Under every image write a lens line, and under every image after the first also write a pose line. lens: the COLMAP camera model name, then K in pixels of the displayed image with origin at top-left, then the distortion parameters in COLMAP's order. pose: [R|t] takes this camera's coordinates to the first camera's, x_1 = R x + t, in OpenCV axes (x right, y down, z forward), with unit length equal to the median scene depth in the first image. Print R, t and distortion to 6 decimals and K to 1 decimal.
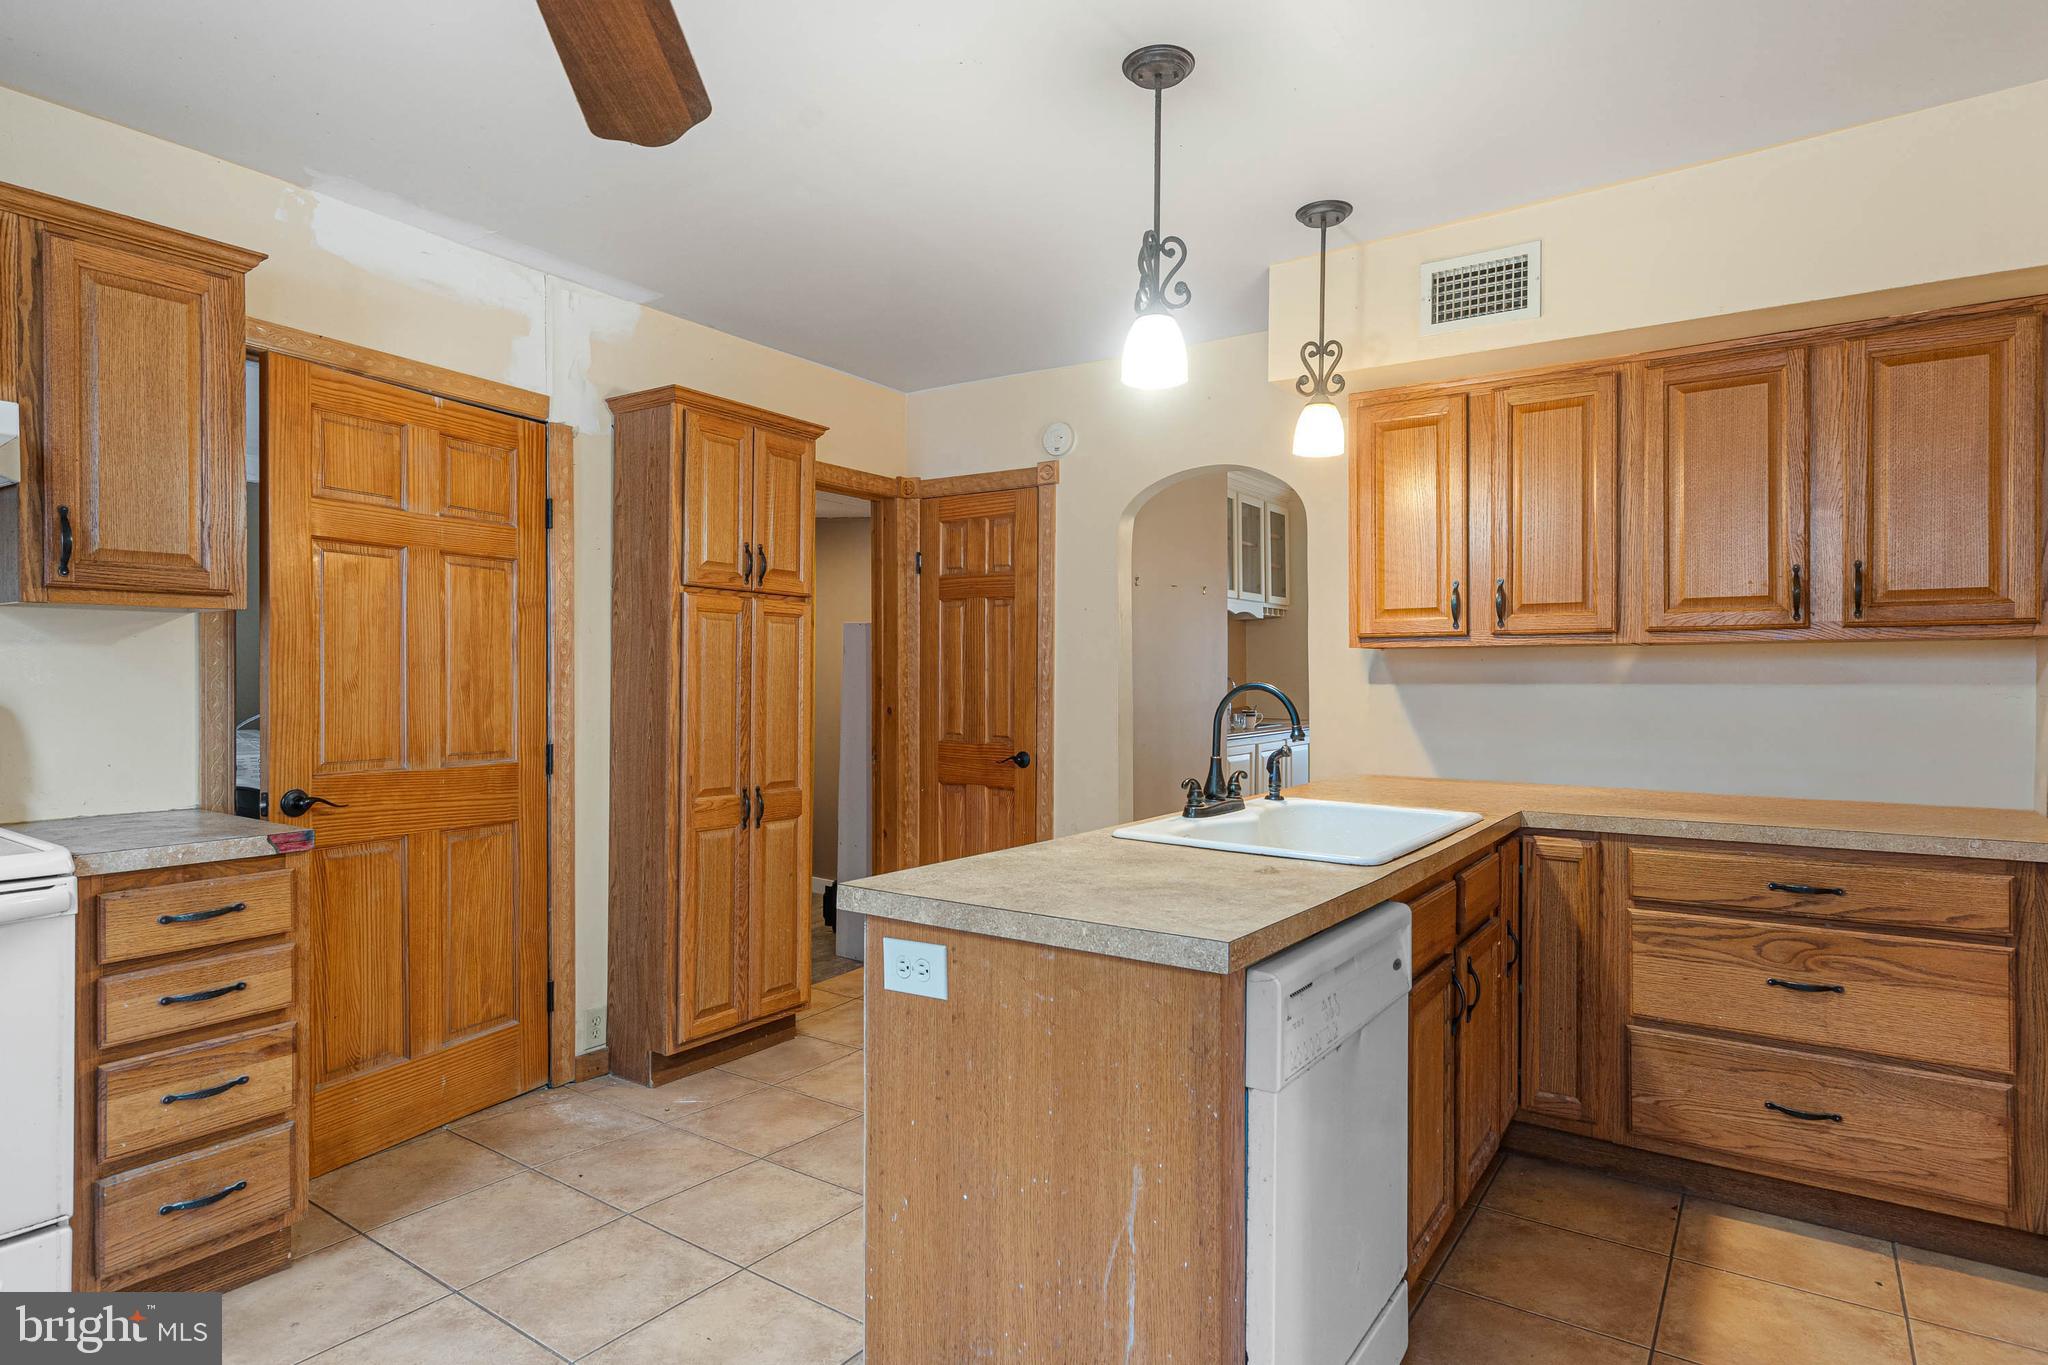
lens RADIAL K [[1121.0, 0, 1019.1], [0, 1121.0, 671.8], [0, 0, 1]] dist [0.000675, 0.002942]
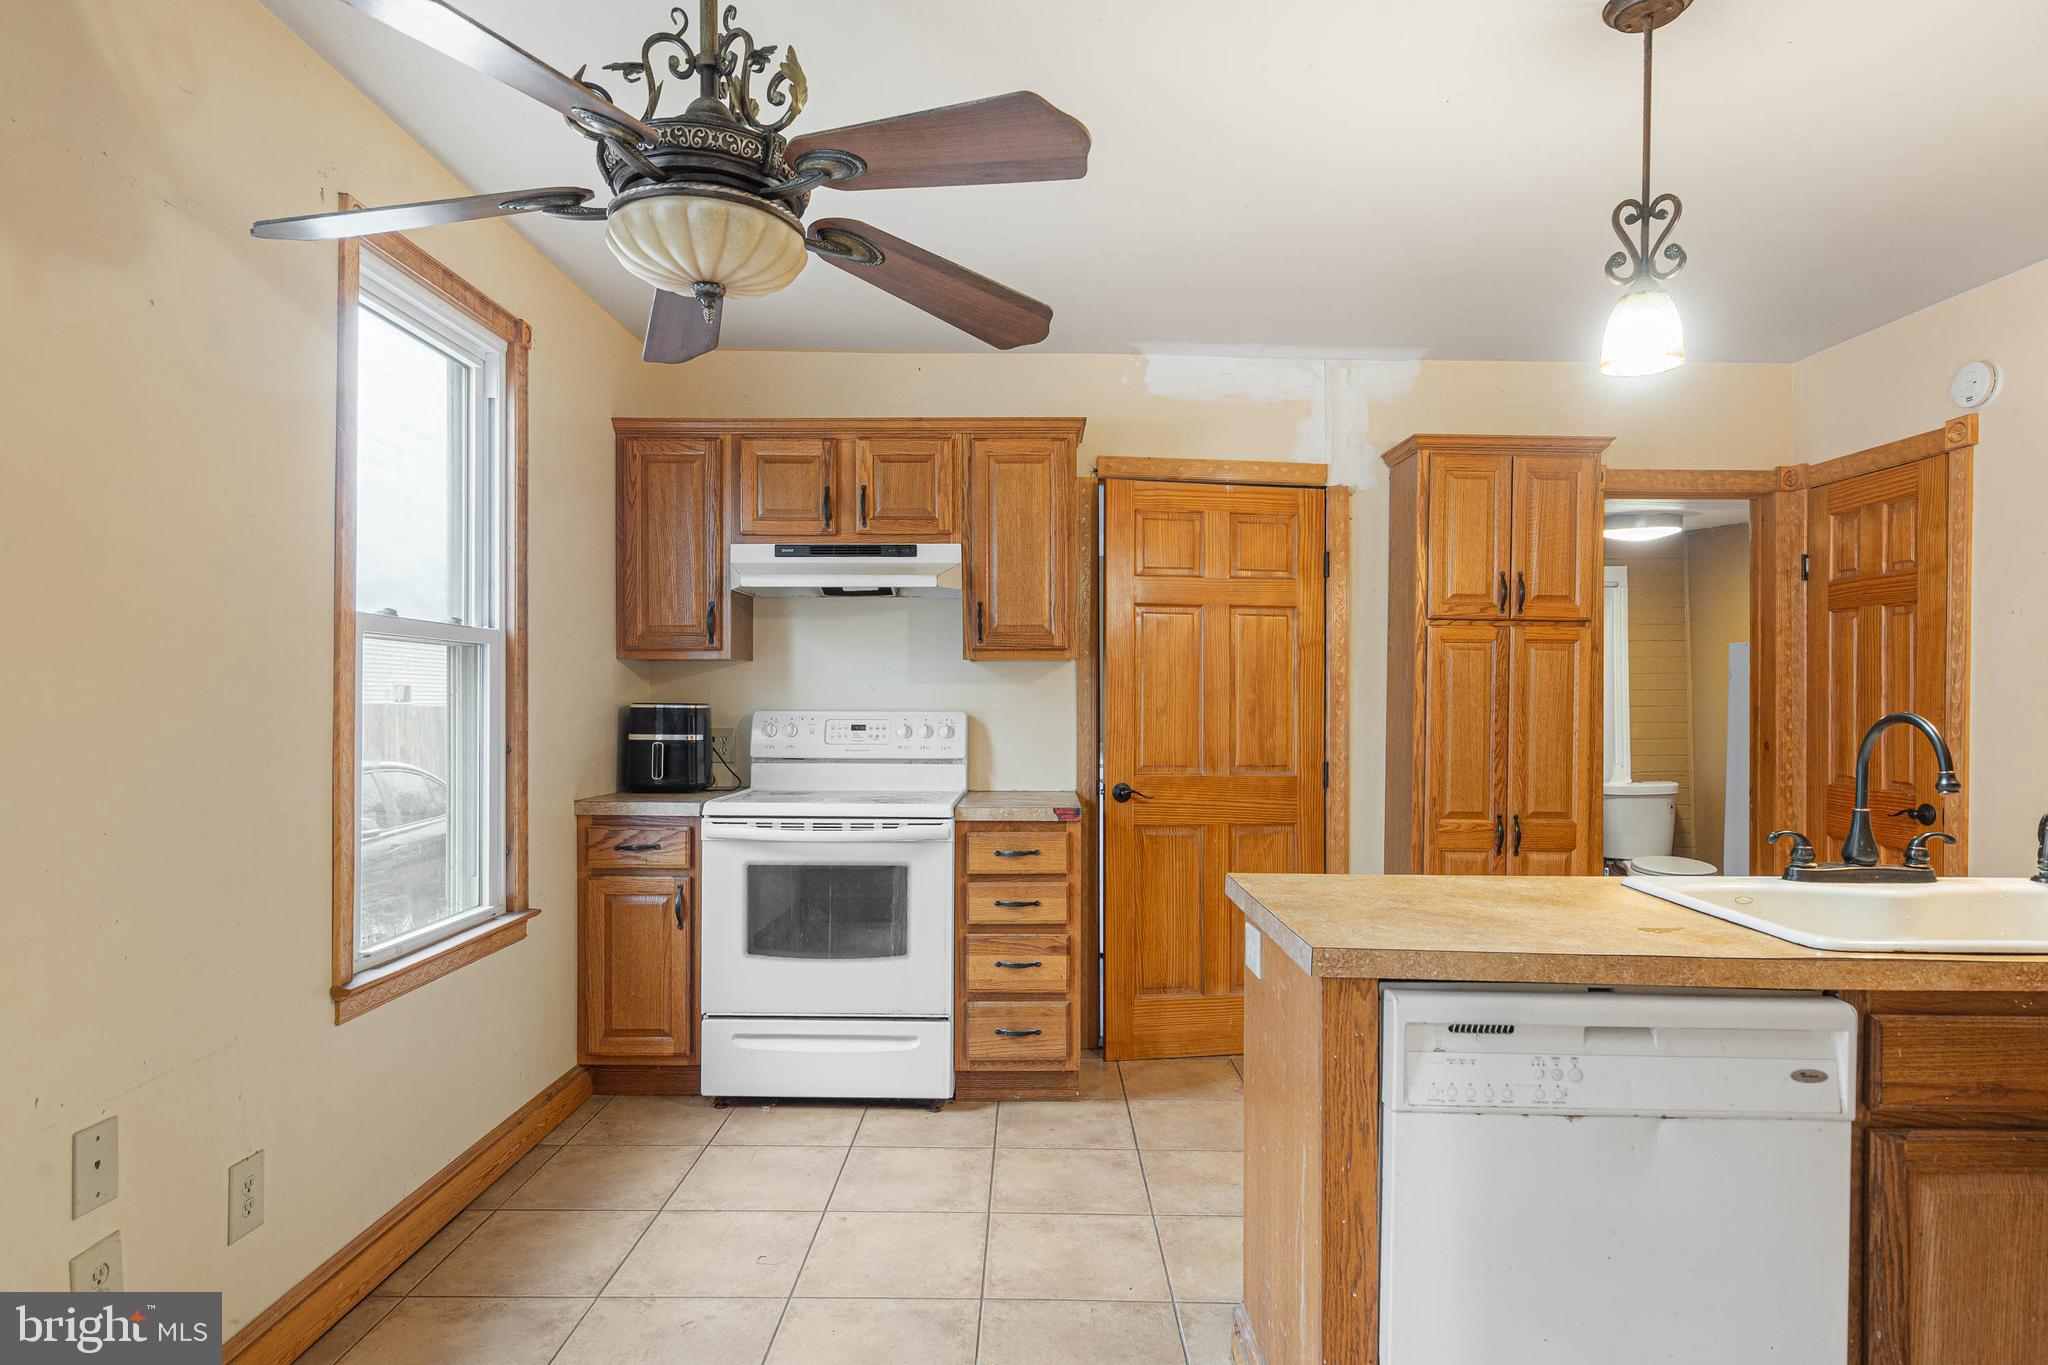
lens RADIAL K [[1121.0, 0, 979.9], [0, 1121.0, 704.6], [0, 0, 1]] dist [0.000675, 0.002942]
pose [[0.552996, 0.001717, -0.833182, 0.371936], [0.001235, 0.999995, 0.002880, 0.000878], [0.833183, -0.002622, 0.552991, 0.053628]]
